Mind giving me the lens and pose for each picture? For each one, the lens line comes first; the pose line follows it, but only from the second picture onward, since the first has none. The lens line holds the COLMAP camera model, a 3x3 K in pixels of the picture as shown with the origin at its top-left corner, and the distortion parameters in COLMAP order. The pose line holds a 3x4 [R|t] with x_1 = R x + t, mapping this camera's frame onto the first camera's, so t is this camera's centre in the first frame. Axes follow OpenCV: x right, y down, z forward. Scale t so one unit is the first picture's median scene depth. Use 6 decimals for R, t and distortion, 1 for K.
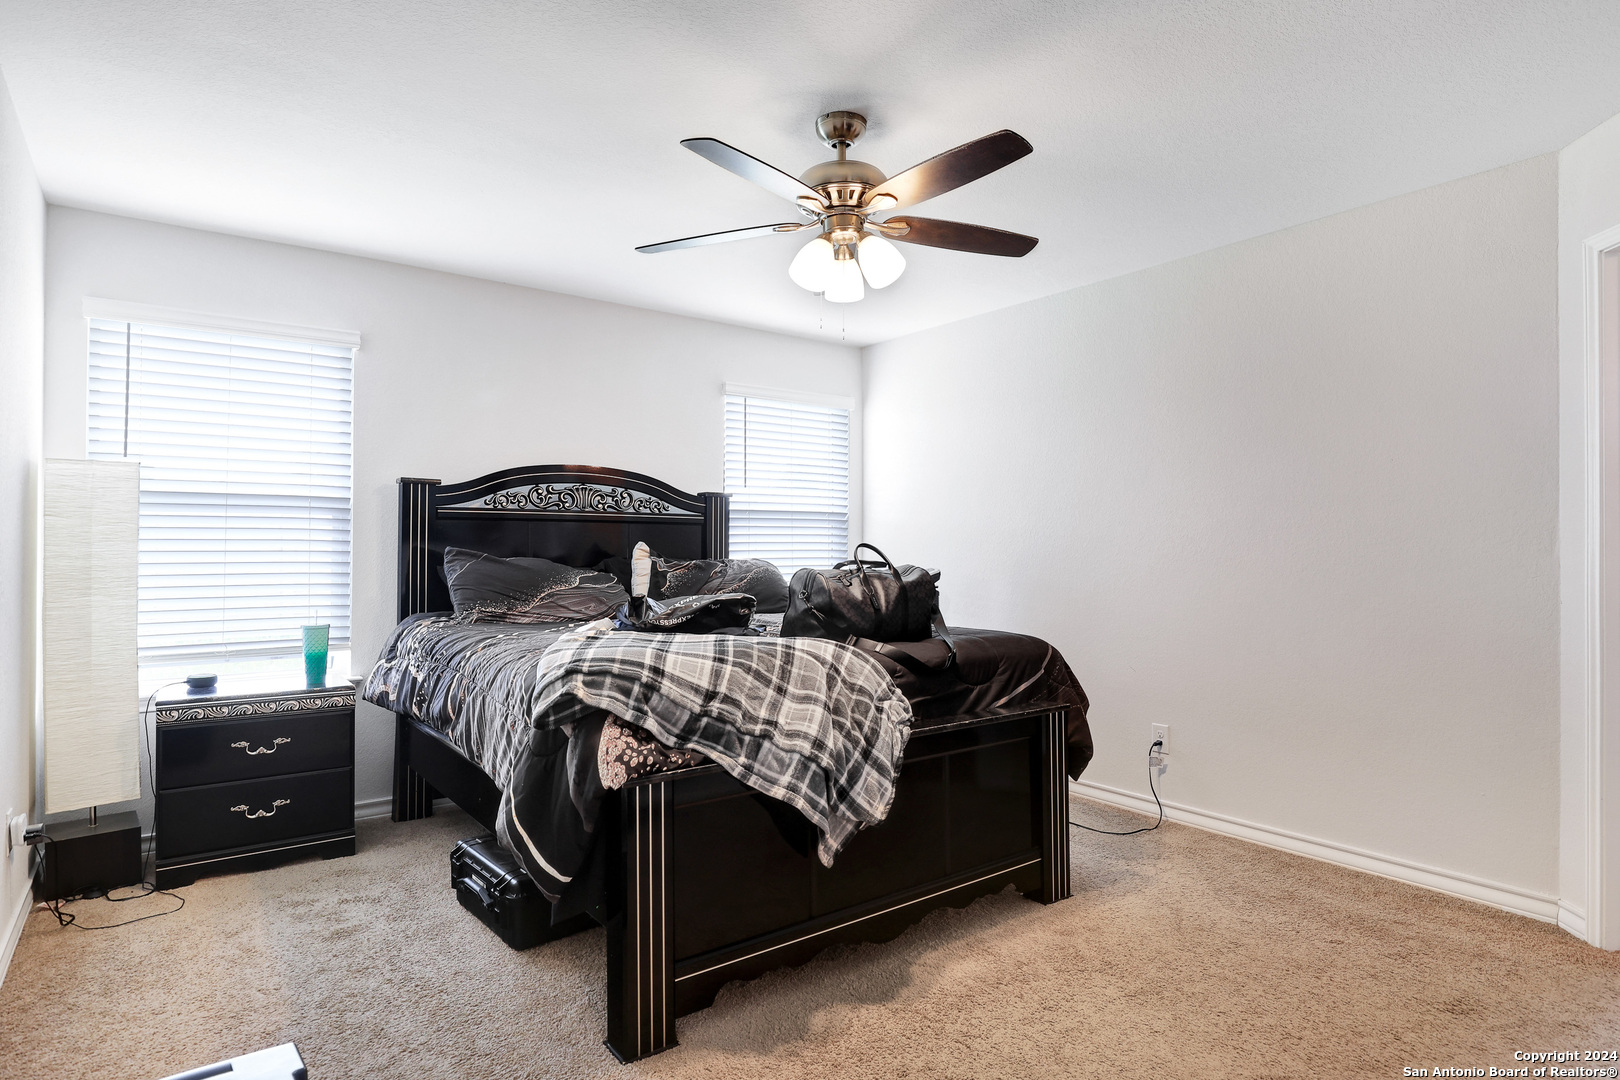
lens RADIAL K [[859.8, 0, 806.7], [0, 859.8, 538.3], [0, 0, 1]] dist [-0.033498, -0.000332]
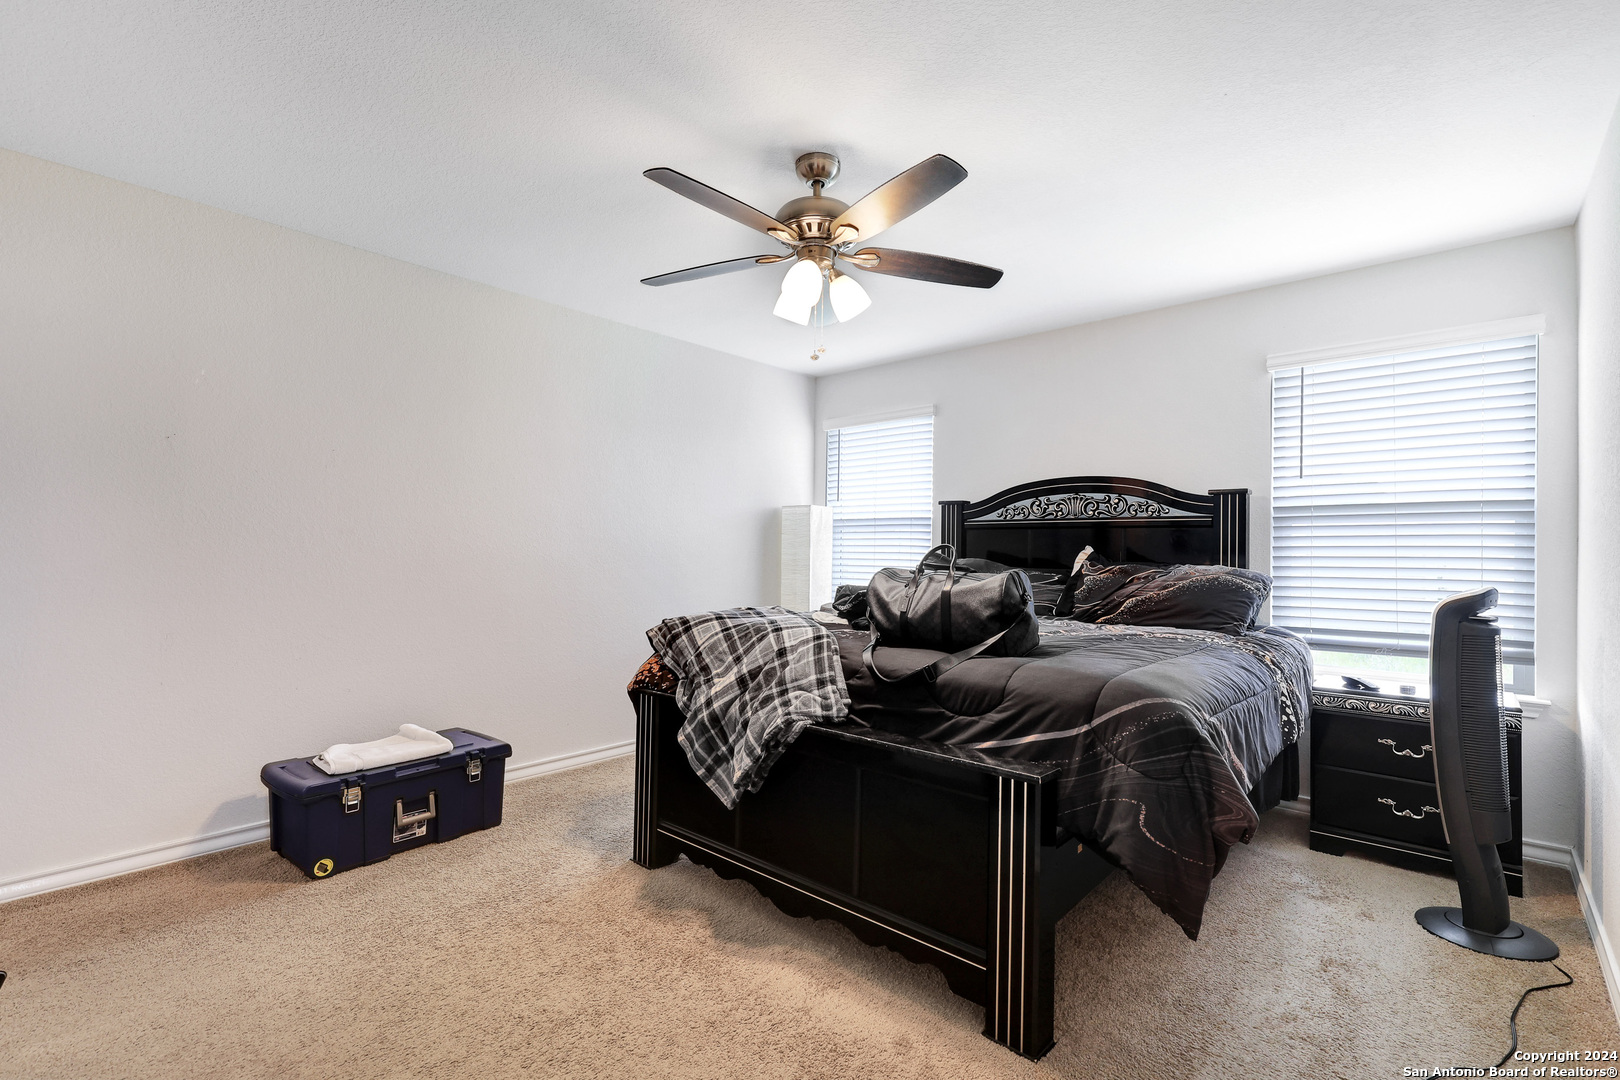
lens RADIAL K [[745.5, 0, 806.5], [0, 745.5, 541.3], [0, 0, 1]] dist [0.004834, -0.000447]
pose [[0.210127, -0.011668, -0.977605, 0.614572], [0.000220, 0.999929, -0.011887, 0.008298], [0.977674, 0.002282, 0.210114, 0.494922]]
